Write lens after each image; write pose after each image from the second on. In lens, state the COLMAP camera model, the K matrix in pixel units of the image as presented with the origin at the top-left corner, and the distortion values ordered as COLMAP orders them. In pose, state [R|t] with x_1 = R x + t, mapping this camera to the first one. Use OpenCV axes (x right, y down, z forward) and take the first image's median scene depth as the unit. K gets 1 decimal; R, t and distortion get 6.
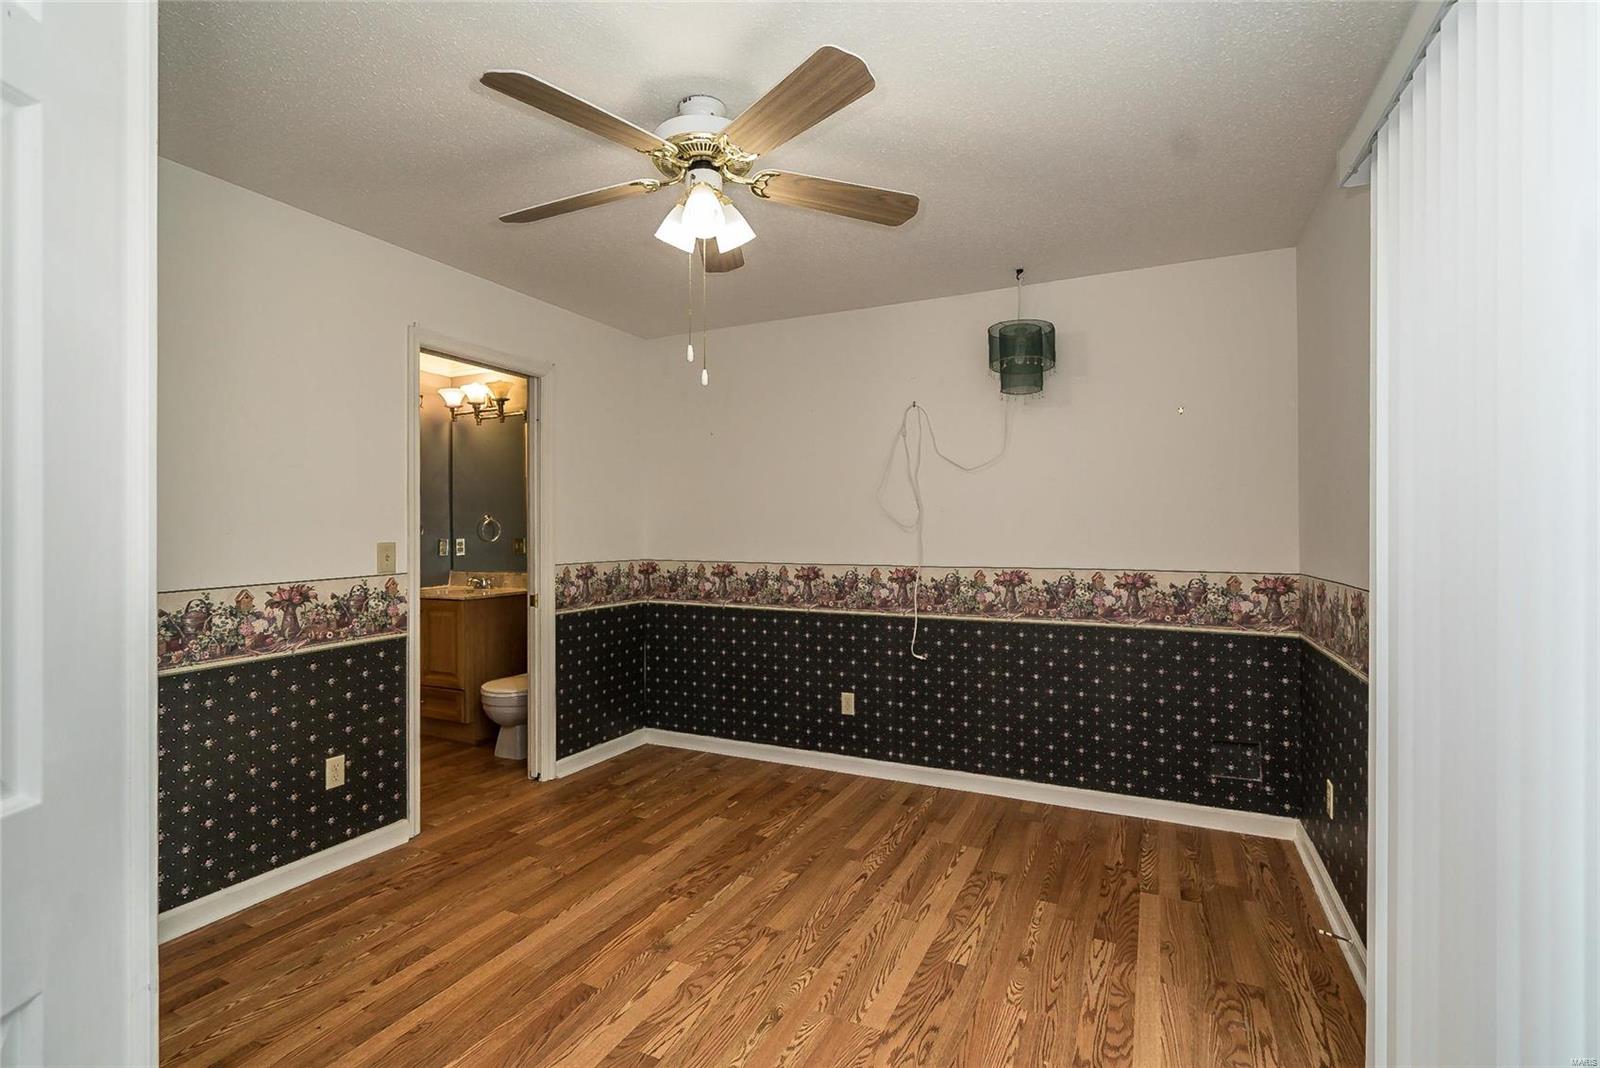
lens RADIAL K [[744.5, 0, 800.0], [0, 744.5, 534.0], [0, 0, 1]] dist [-0.002781, -0.000318]
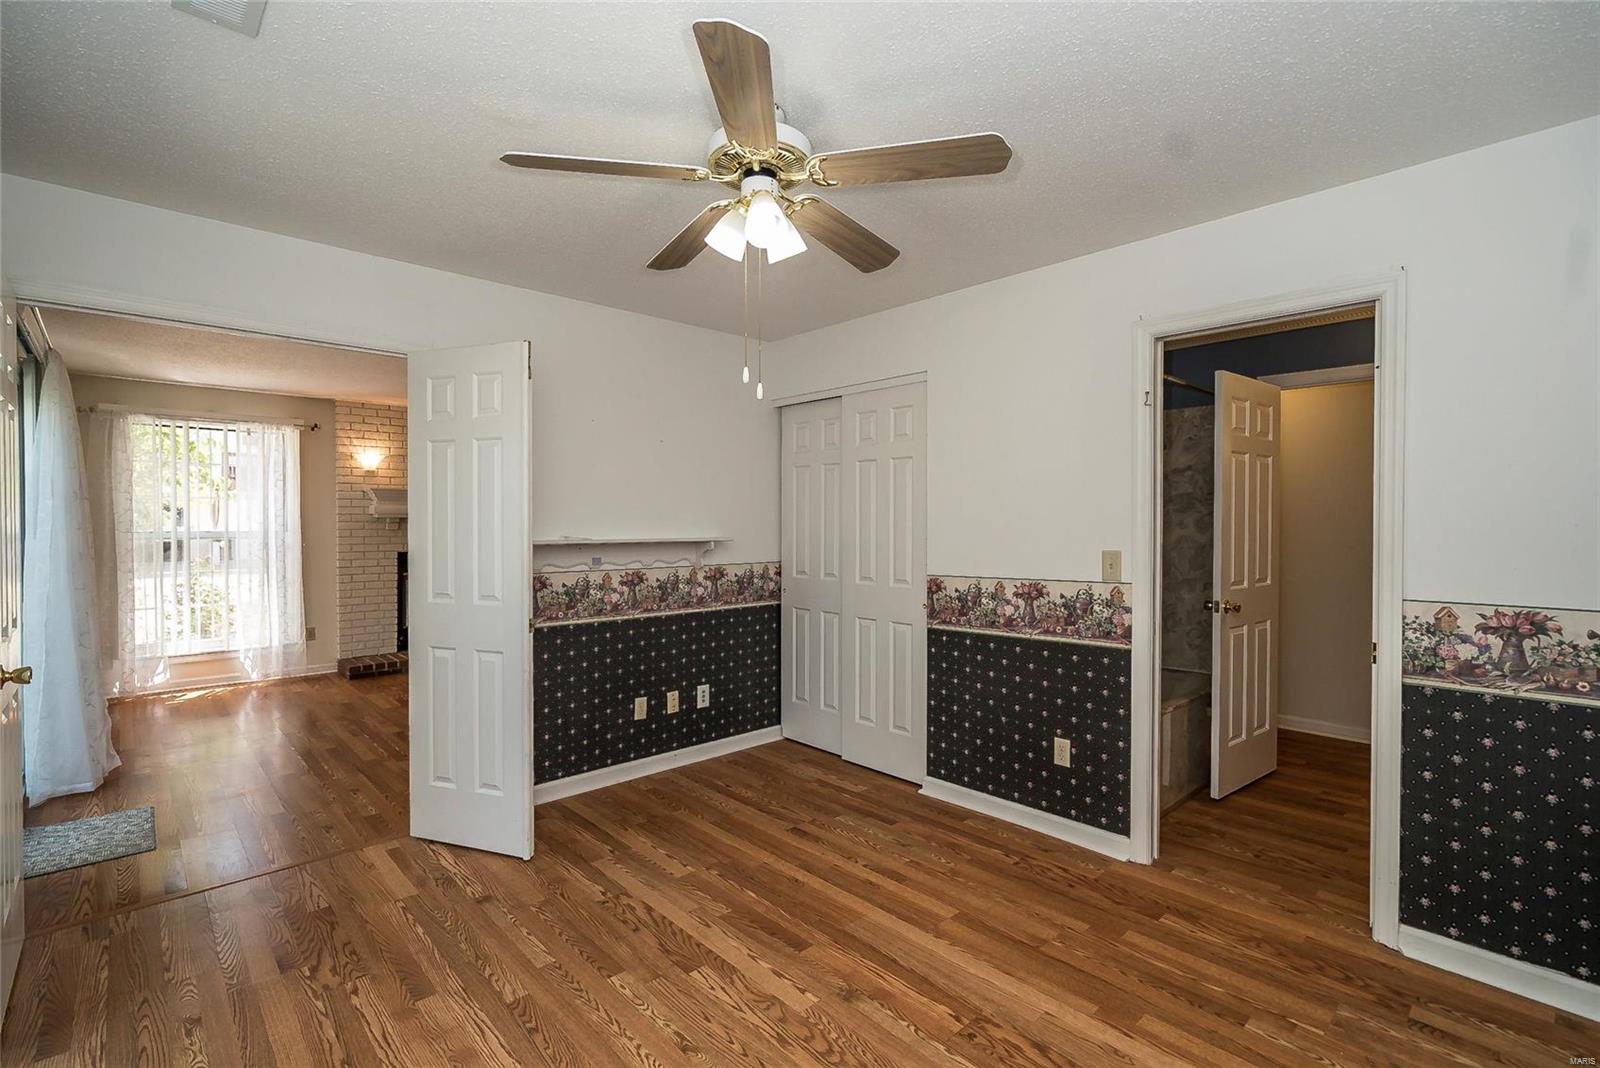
lens RADIAL K [[727.3, 0, 795.7], [0, 727.3, 525.2], [0, 0, 1]] dist [-0.001033, 0.000246]
pose [[-0.372665, -0.003507, -0.927959, 0.538815], [-0.007762, 0.999970, -0.000662, -0.020037], [0.927933, 0.006957, -0.372681, 1.010566]]
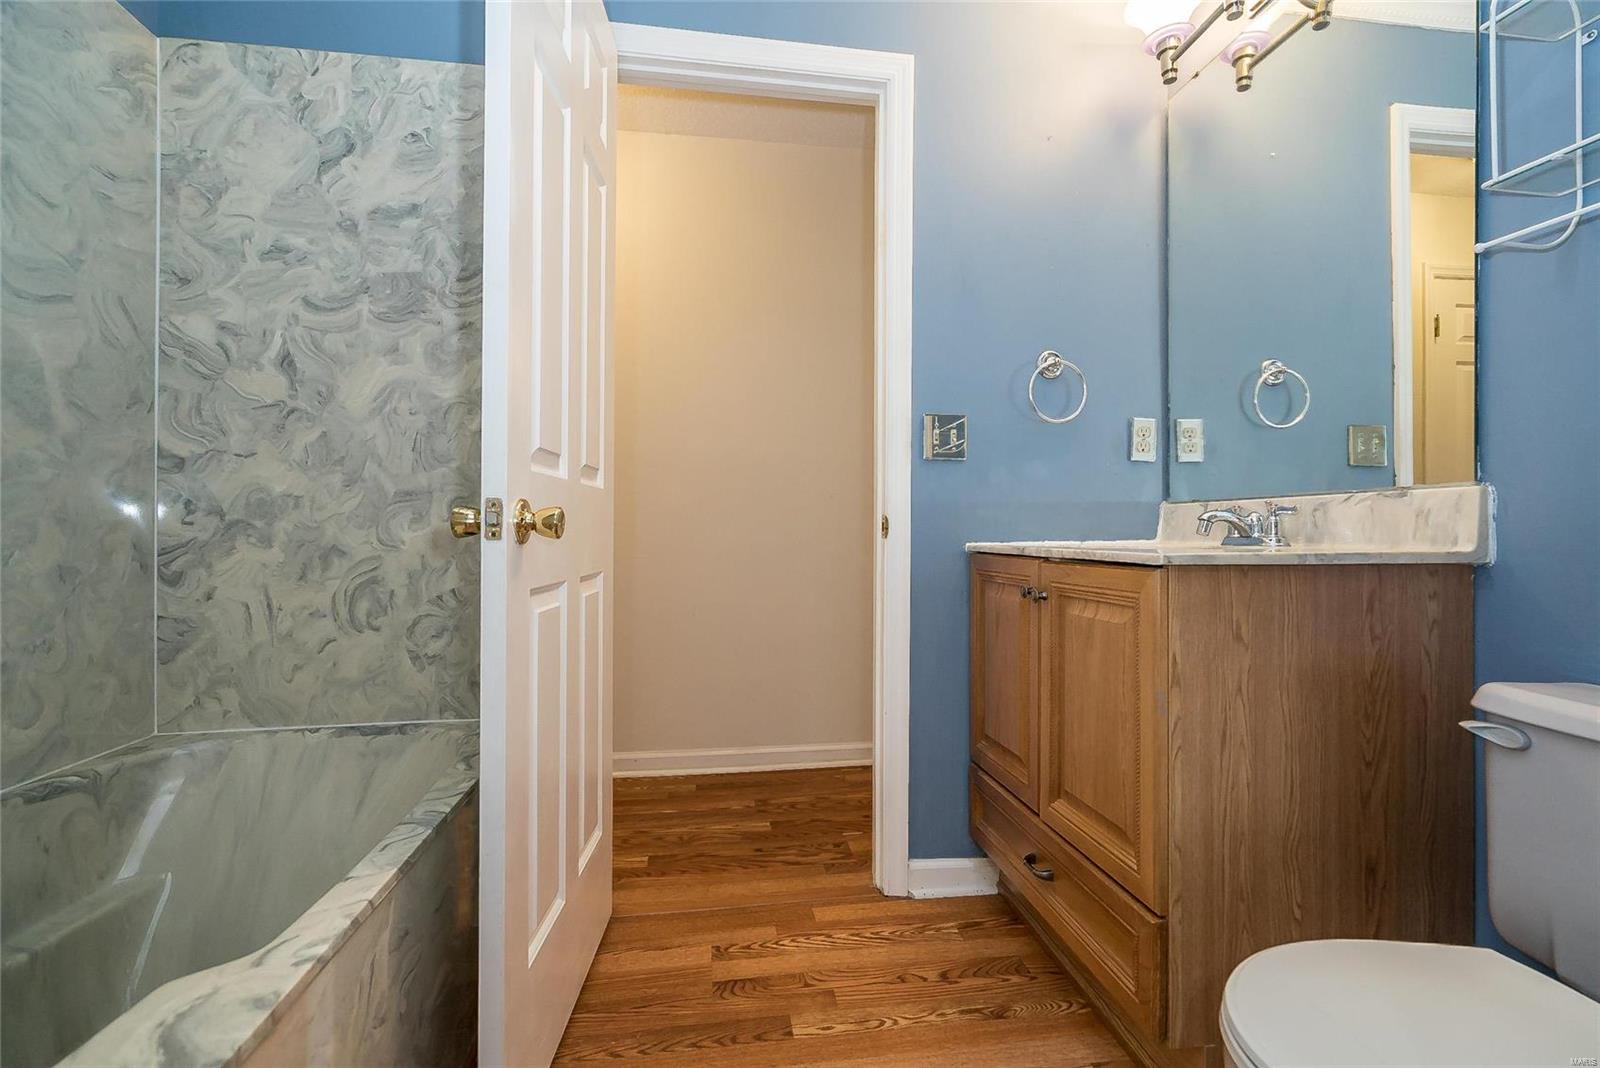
lens RADIAL K [[722.7, 0, 806.4], [0, 722.7, 530.8], [0, 0, 1]] dist [-0.000085, 0.000013]
pose [[0.557808, -0.004806, -0.829956, -0.470774], [-0.001350, 0.999977, -0.006698, 0.118008], [0.829969, 0.004857, 0.557789, 1.140835]]
